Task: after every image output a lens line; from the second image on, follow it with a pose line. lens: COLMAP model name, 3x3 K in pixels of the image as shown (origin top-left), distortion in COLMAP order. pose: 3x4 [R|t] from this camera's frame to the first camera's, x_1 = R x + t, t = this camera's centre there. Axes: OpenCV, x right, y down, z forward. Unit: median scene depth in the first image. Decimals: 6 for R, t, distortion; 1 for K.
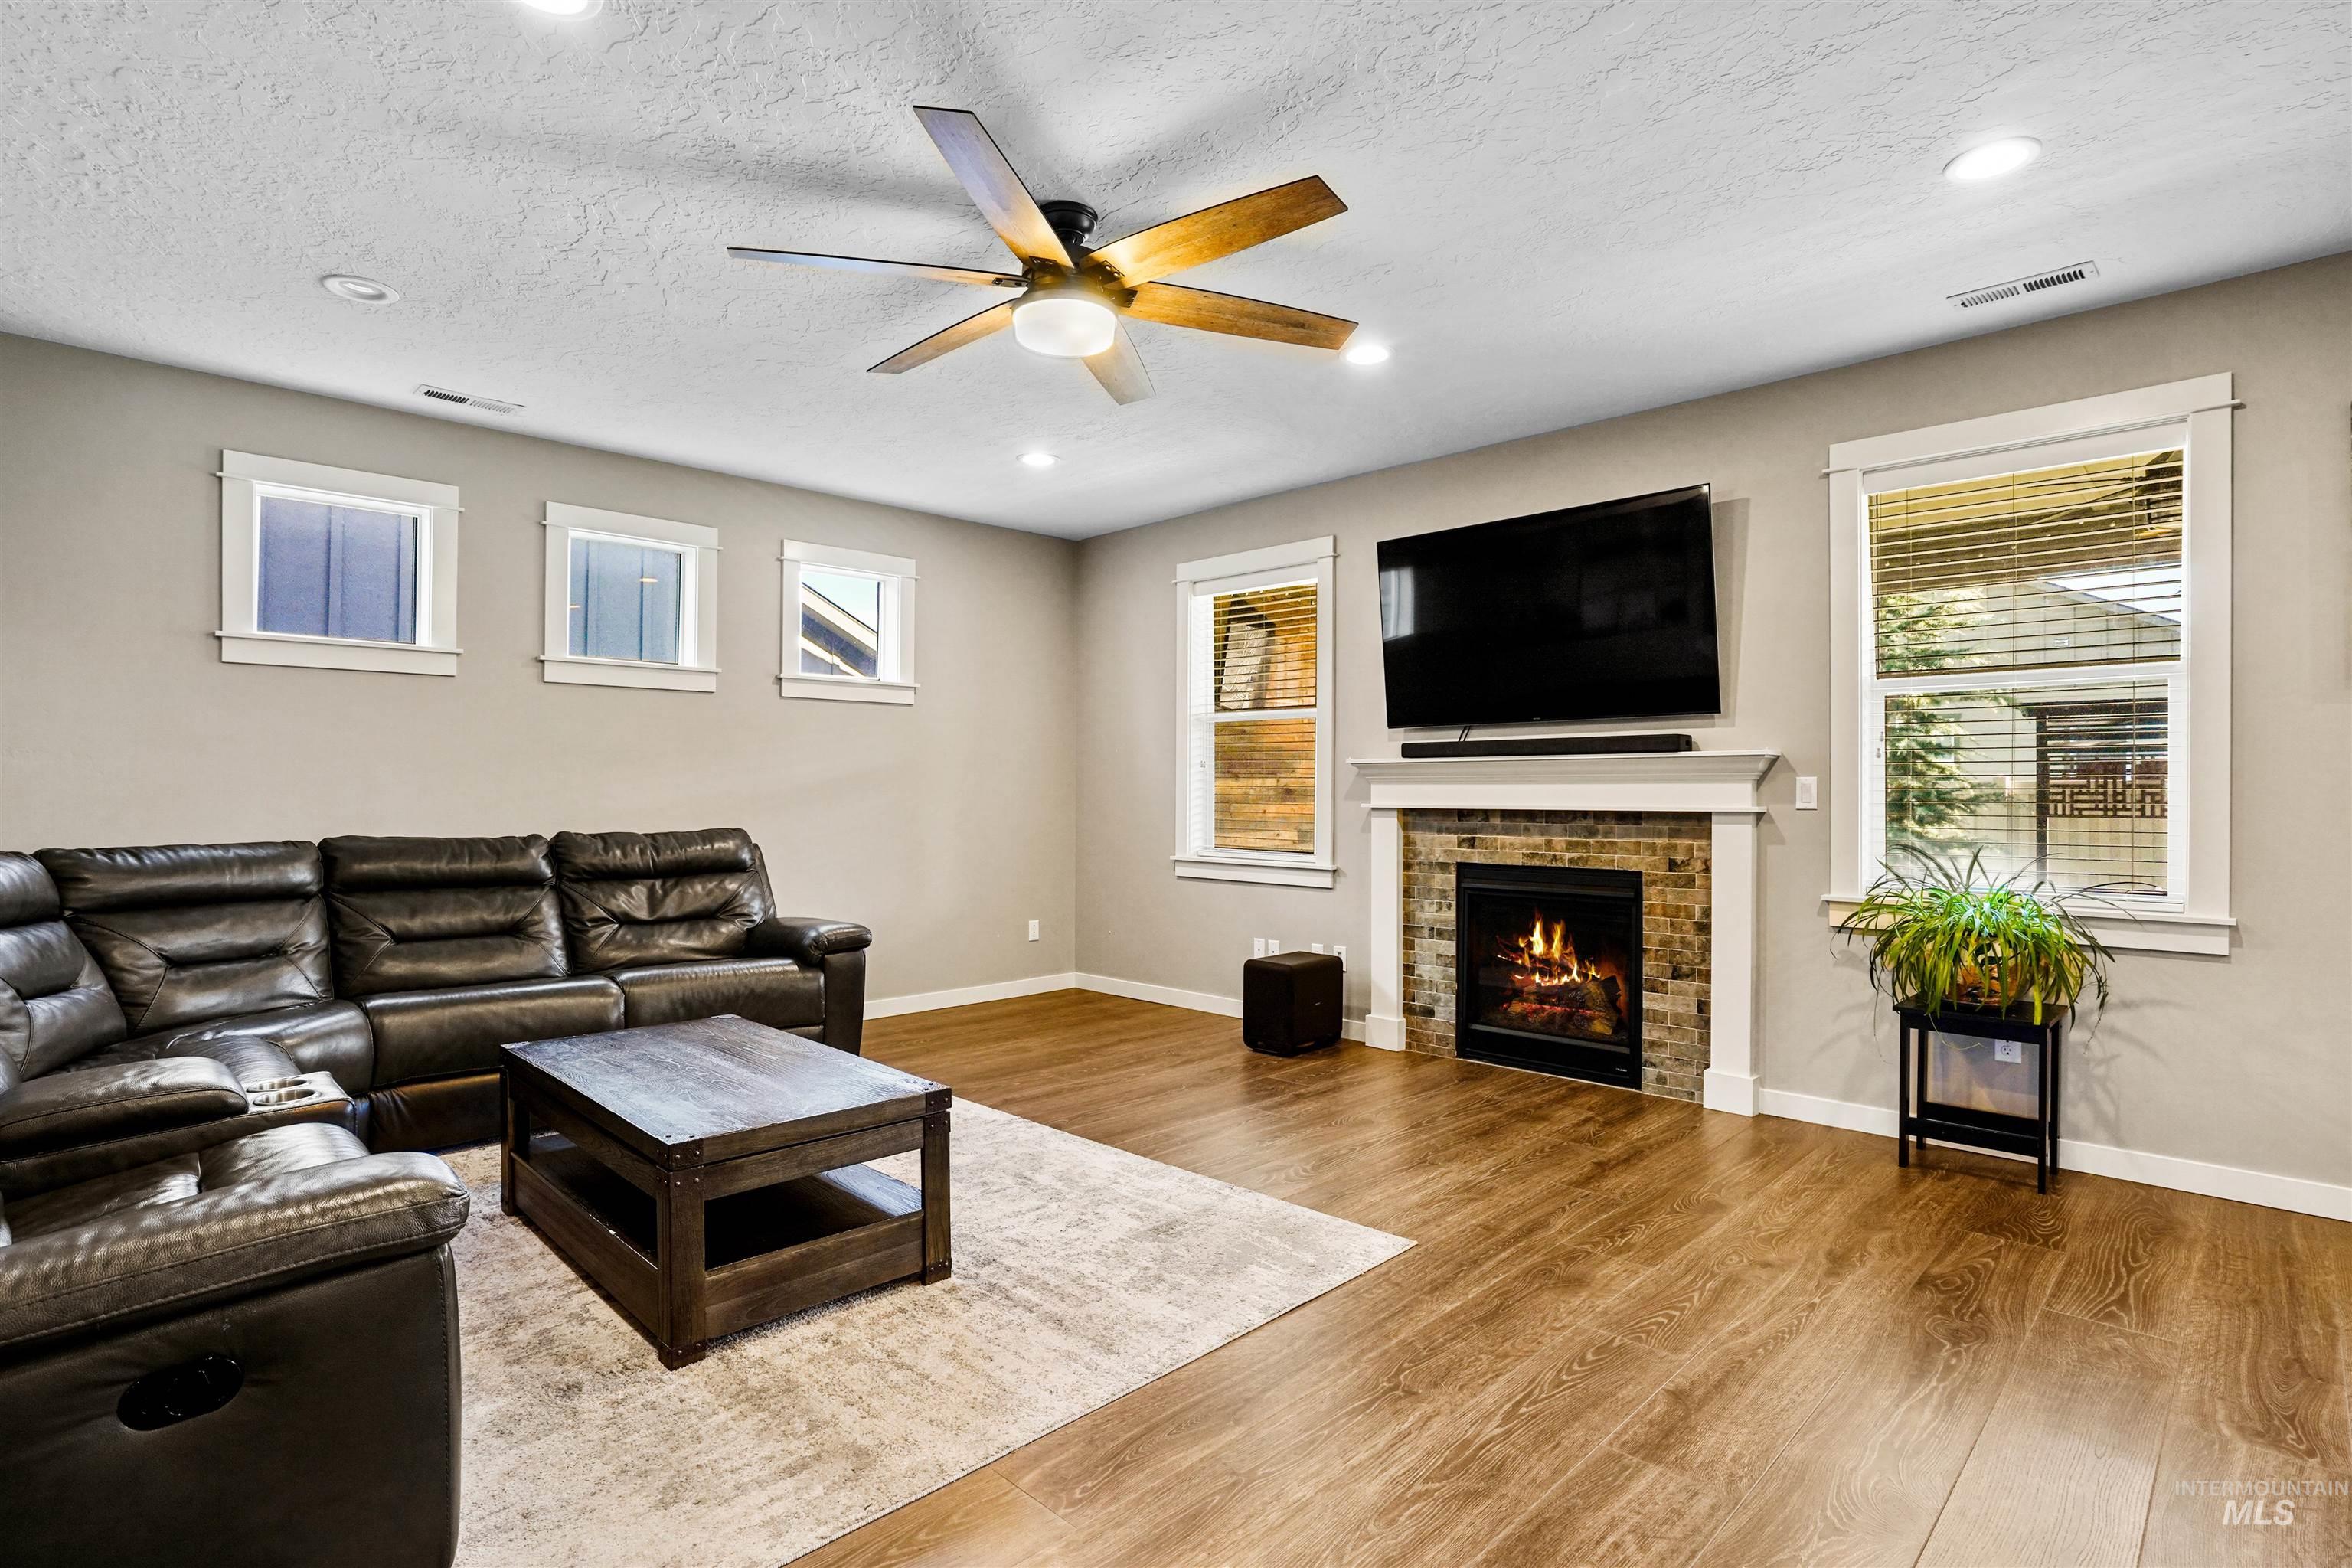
lens RADIAL K [[1140.9, 0, 1161.5], [0, 1140.9, 785.0], [0, 0, 1]] dist [-0.048317, 0.020688]
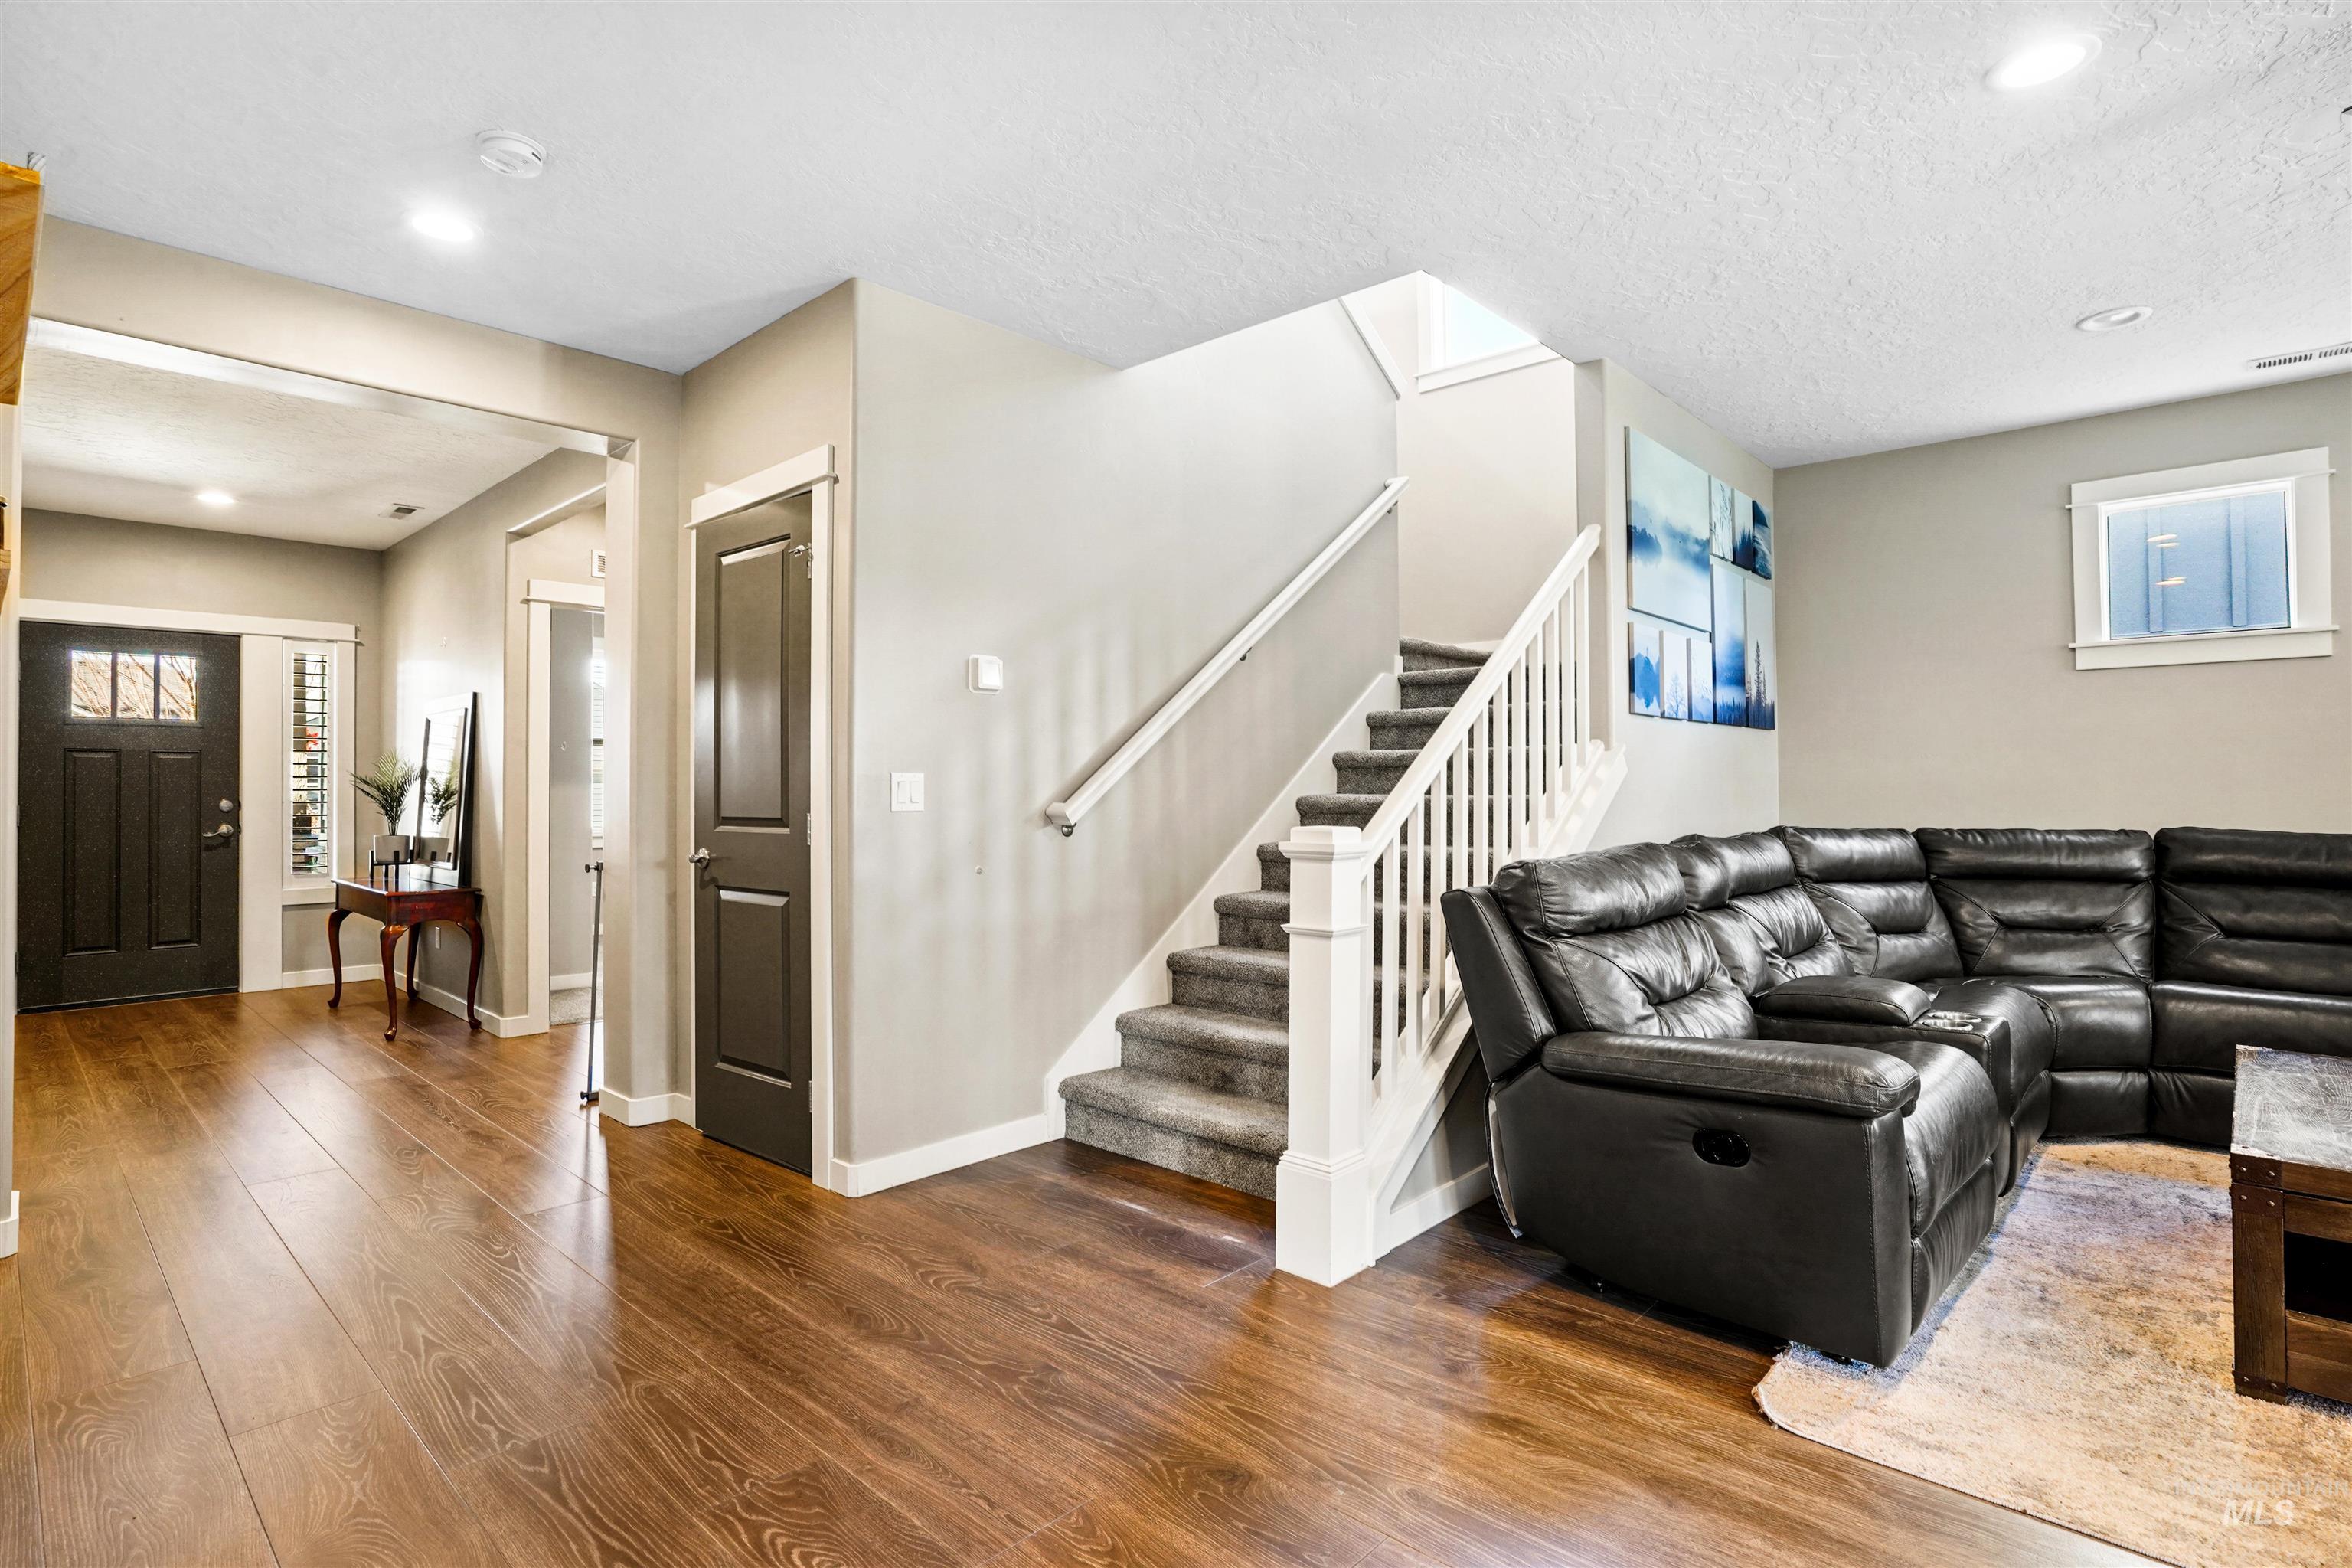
lens RADIAL K [[1140.9, 0, 1189.5], [0, 1140.9, 774.4], [0, 0, 1]] dist [-0.048317, 0.020688]
pose [[0.049462, -0.012220, -0.998701, 0.290518], [0.013125, 0.999847, -0.011584, -0.003237], [0.998690, -0.012535, 0.049615, 0.043899]]
